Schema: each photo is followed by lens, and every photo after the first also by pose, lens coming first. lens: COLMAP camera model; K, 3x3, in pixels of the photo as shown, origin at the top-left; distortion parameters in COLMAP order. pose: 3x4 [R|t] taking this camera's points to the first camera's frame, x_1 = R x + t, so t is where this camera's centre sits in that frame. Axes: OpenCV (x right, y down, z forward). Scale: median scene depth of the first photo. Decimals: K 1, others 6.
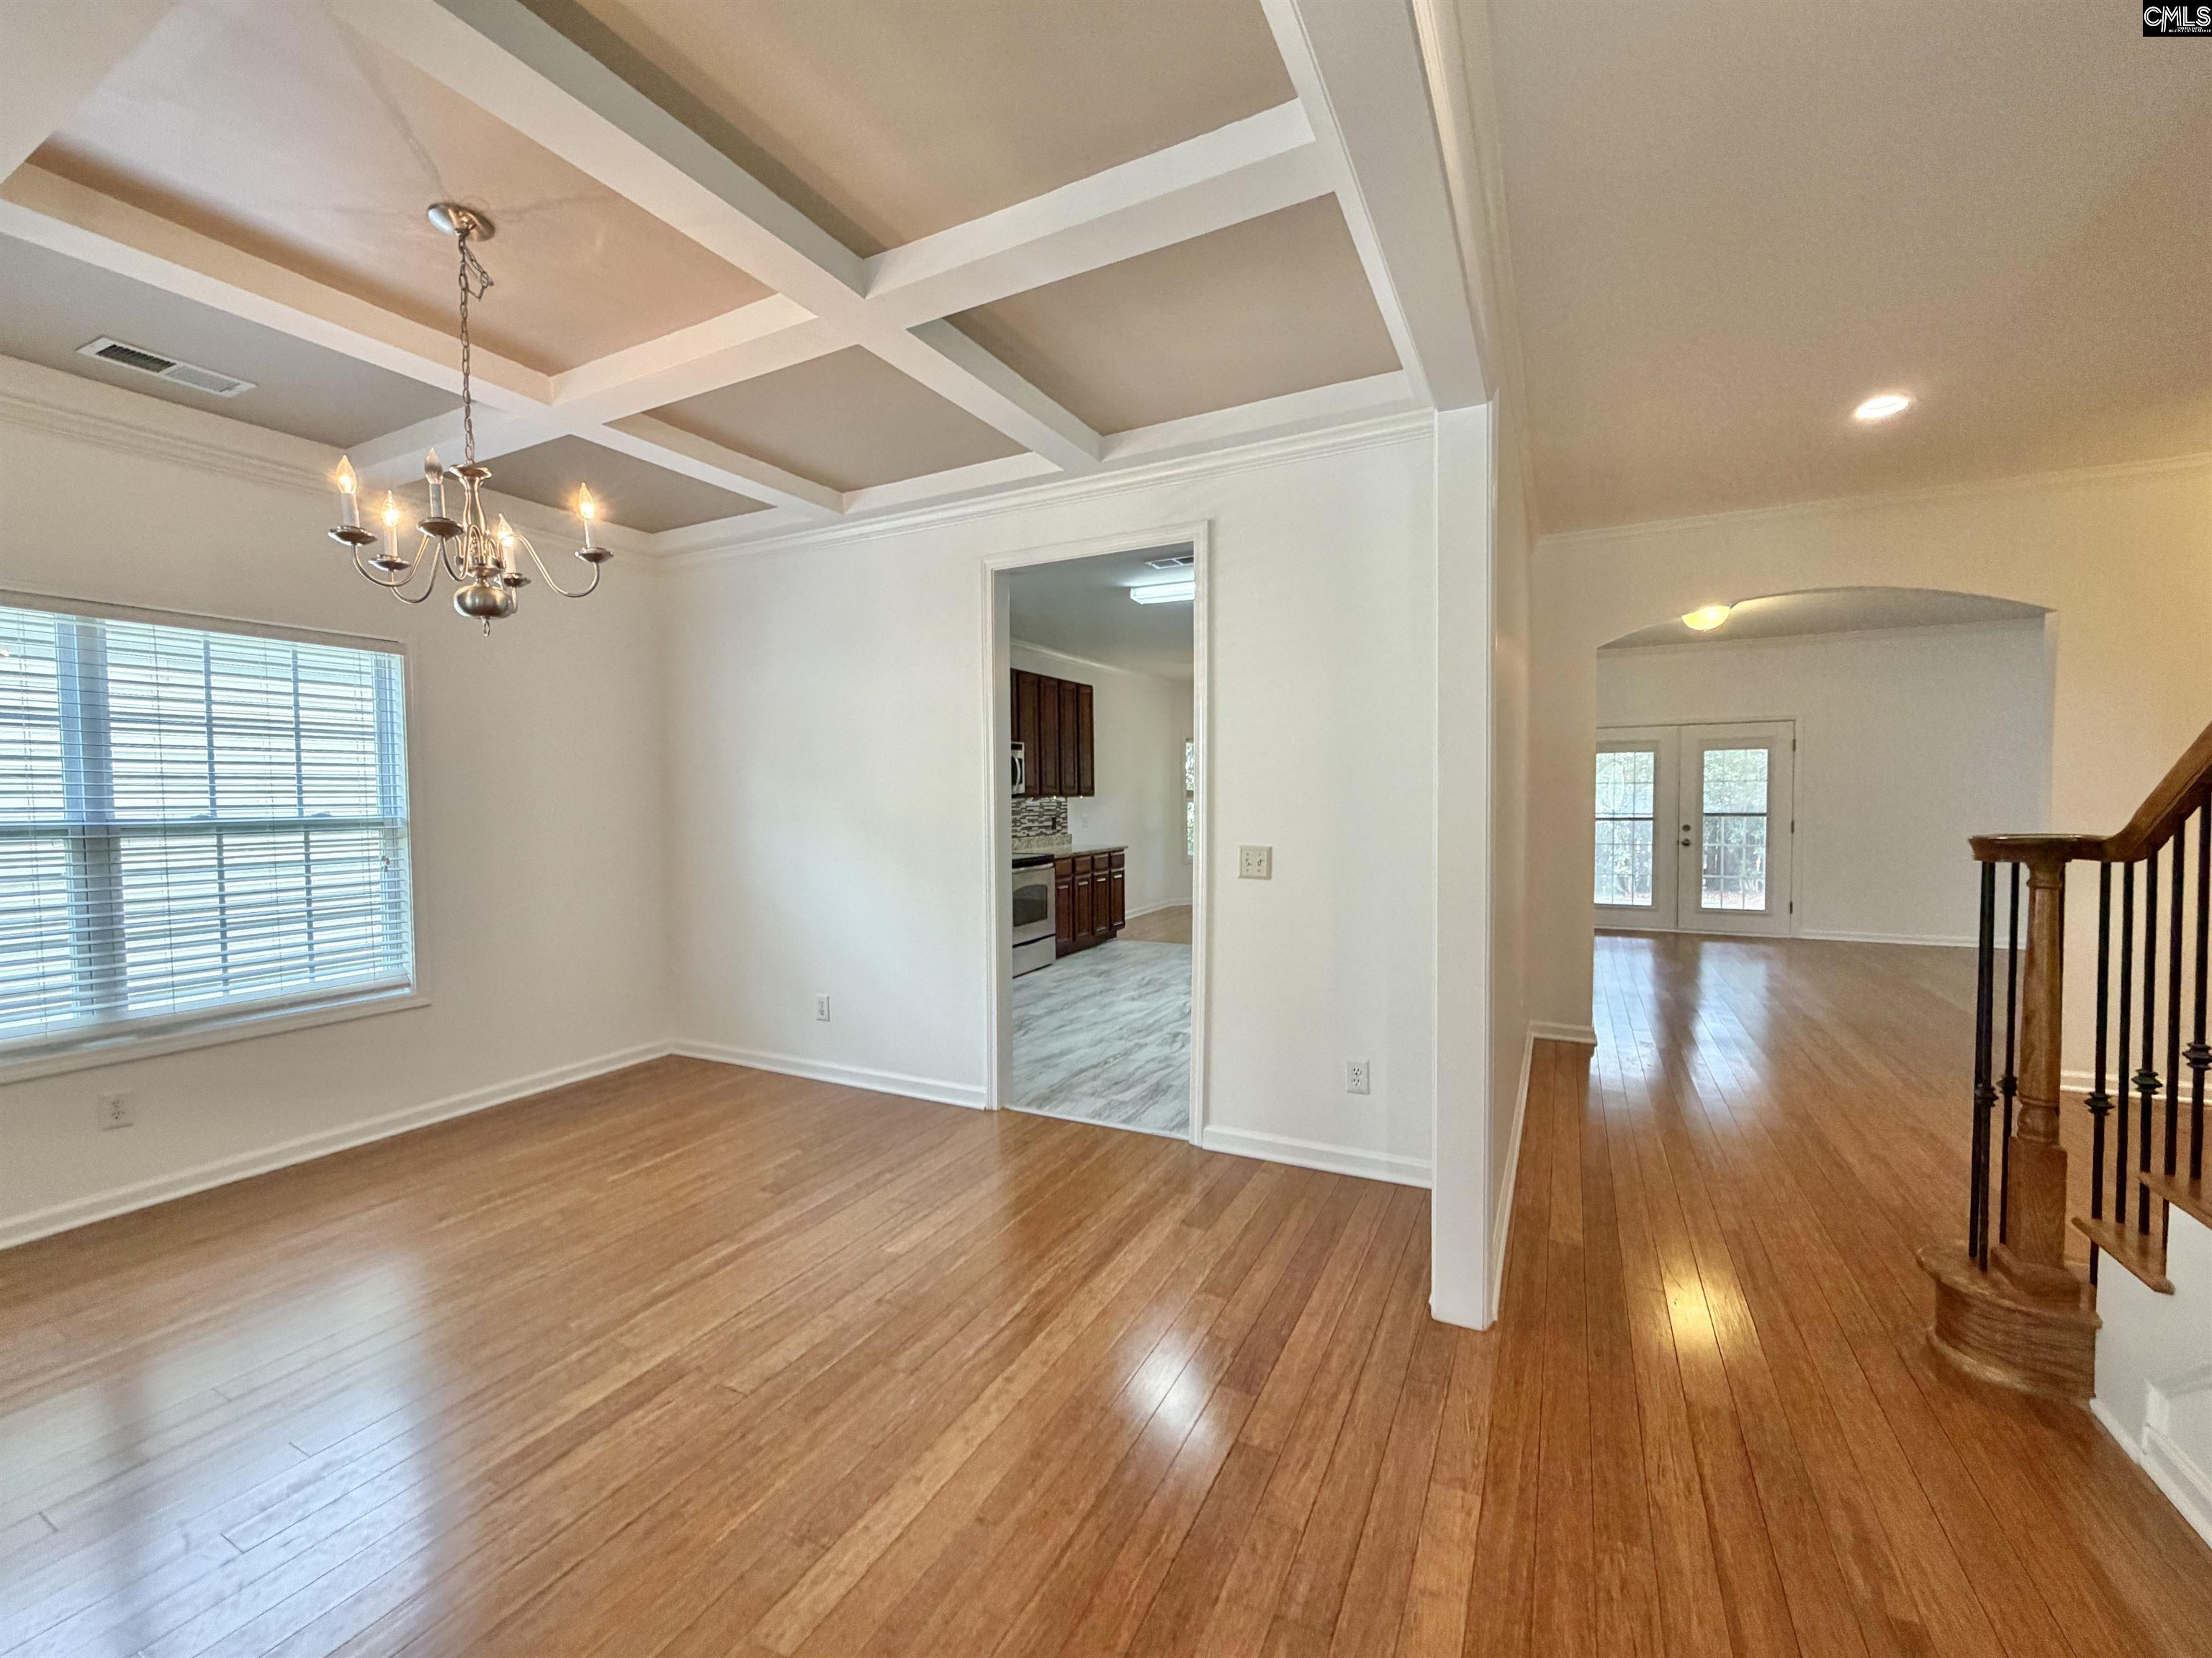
lens RADIAL K [[913.9, 0, 1111.2], [0, 913.9, 836.8], [0, 0, 1]] dist [-0.001056, -0.000202]
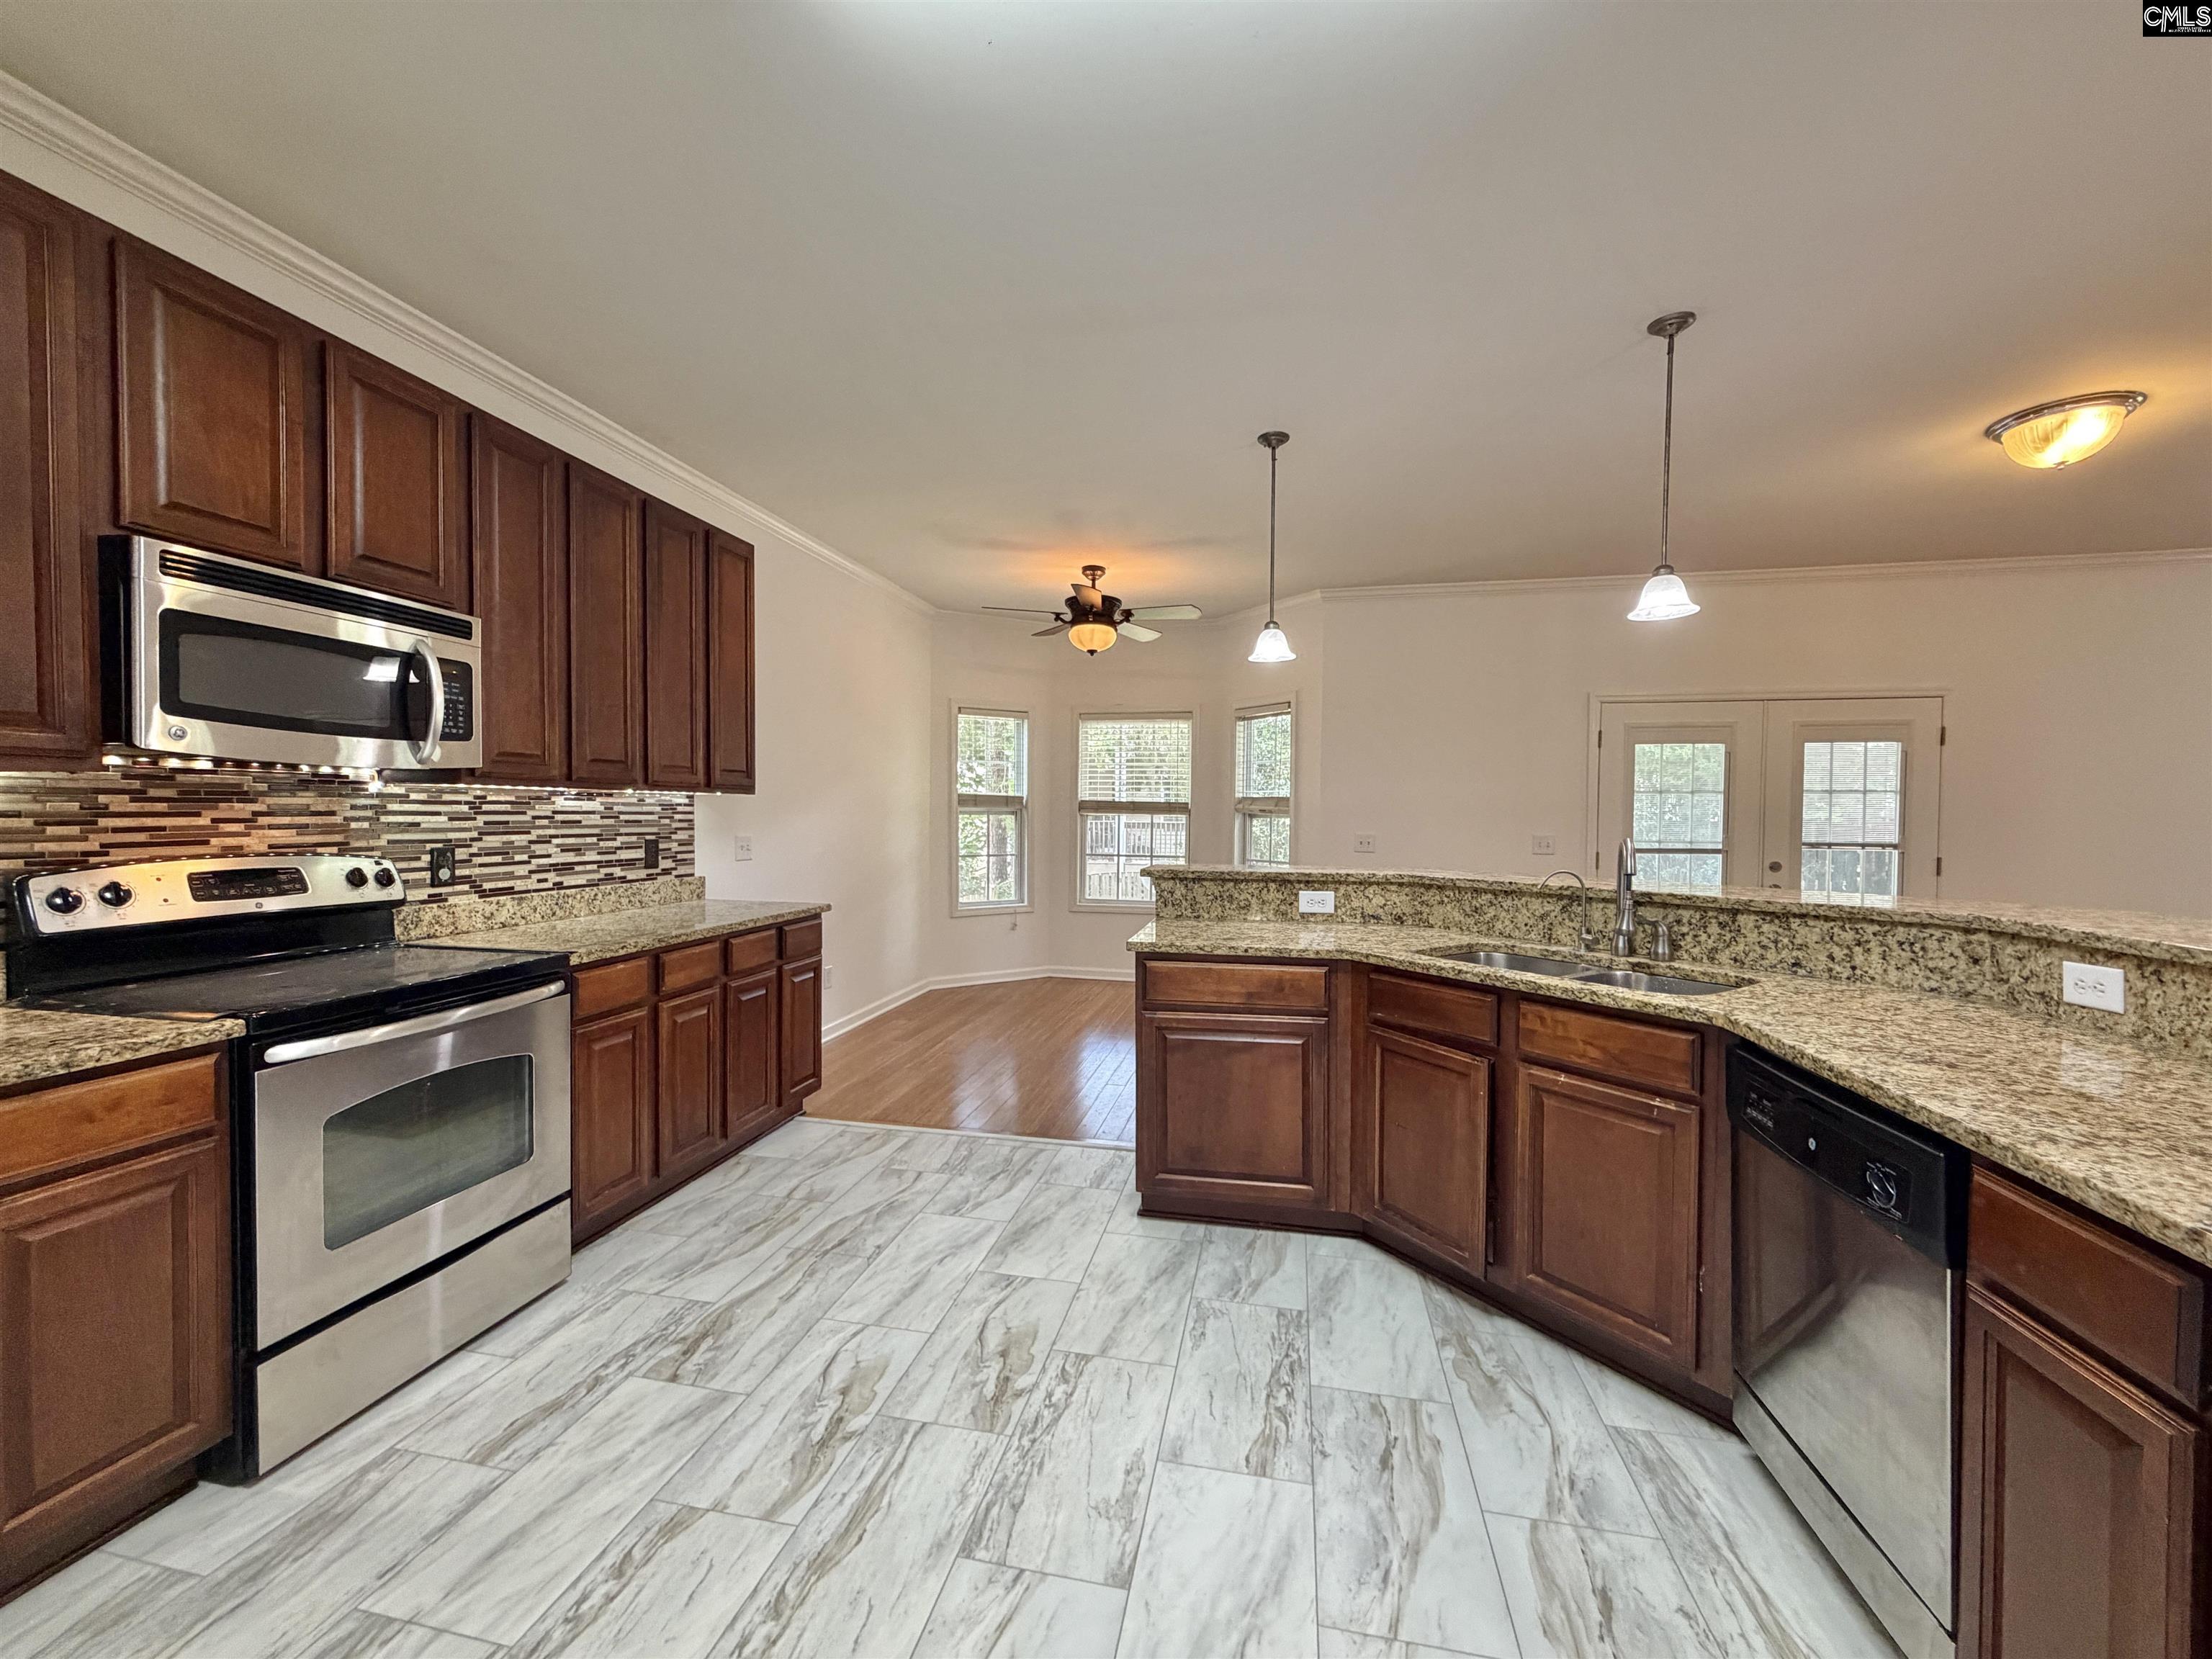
lens RADIAL K [[884.6, 0, 1105.6], [0, 884.6, 833.9], [0, 0, 1]] dist [-0.000171, -0.000071]
pose [[0.968100, 0.011041, 0.250322, 0.080199], [-0.005245, 0.999703, -0.023810, -0.031251], [-0.250510, 0.021738, 0.967870, 1.106011]]
